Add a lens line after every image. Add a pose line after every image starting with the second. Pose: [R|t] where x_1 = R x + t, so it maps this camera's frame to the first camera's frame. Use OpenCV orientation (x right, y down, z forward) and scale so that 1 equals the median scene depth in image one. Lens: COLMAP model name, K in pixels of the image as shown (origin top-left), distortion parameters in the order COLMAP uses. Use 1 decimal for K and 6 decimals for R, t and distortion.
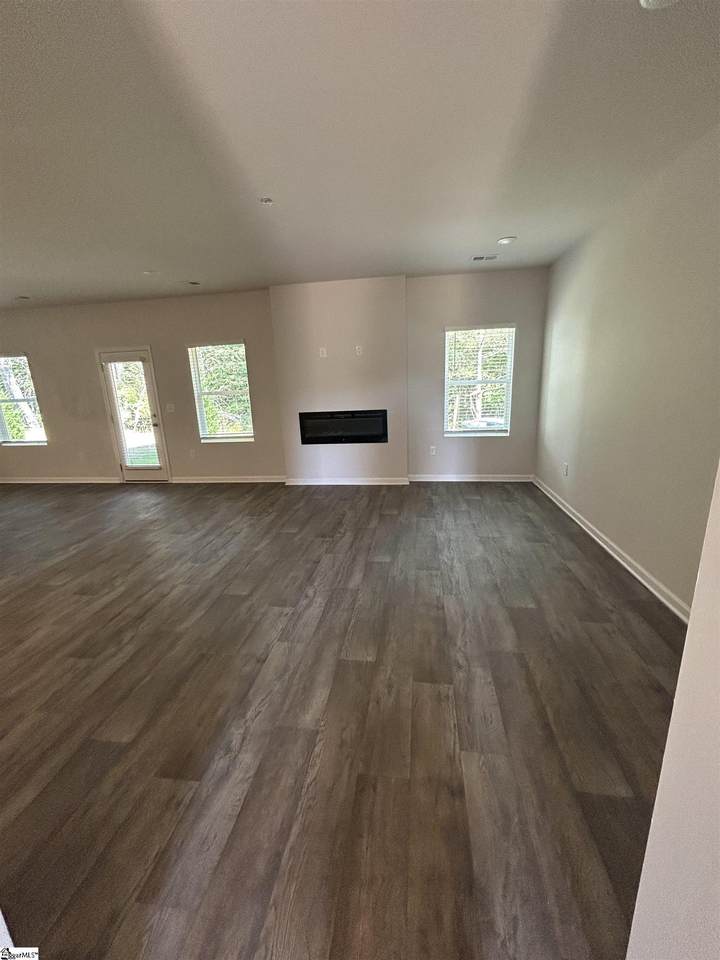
lens RADIAL K [[387.4, 0, 363.2], [0, 387.4, 478.7], [0, 0, 1]] dist [0.004020, 0.000755]
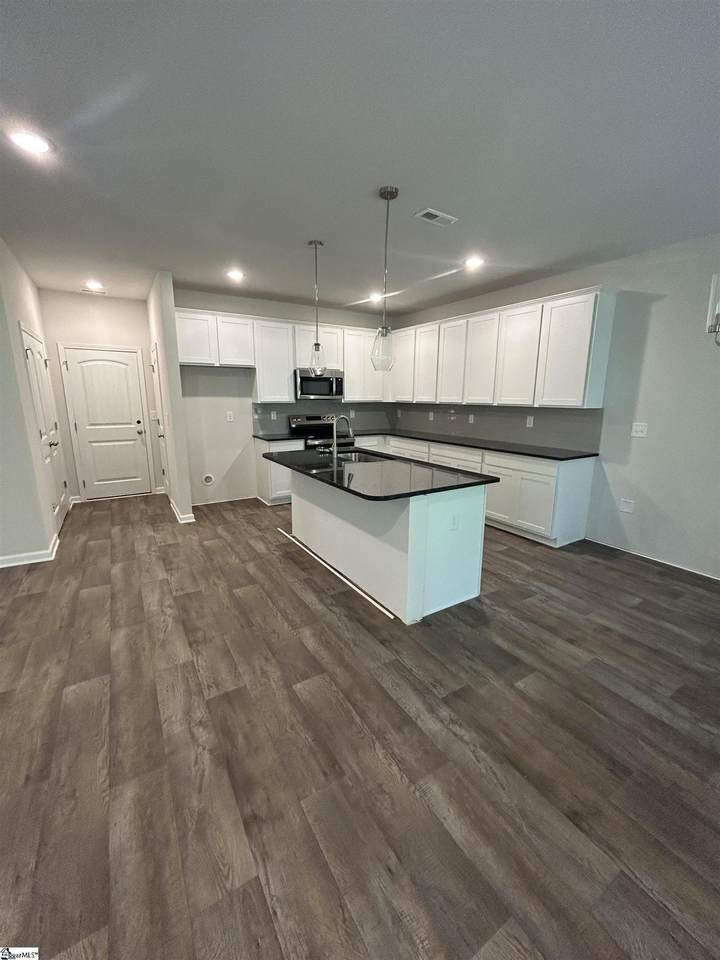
lens RADIAL K [[387.4, 0, 363.2], [0, 387.4, 478.7], [0, 0, 1]] dist [0.004020, 0.000755]
pose [[-0.761492, 0.160161, -0.628075, 0.445071], [-0.136455, 0.907663, 0.396898, -0.350215], [0.633648, 0.387939, -0.669323, 1.325511]]
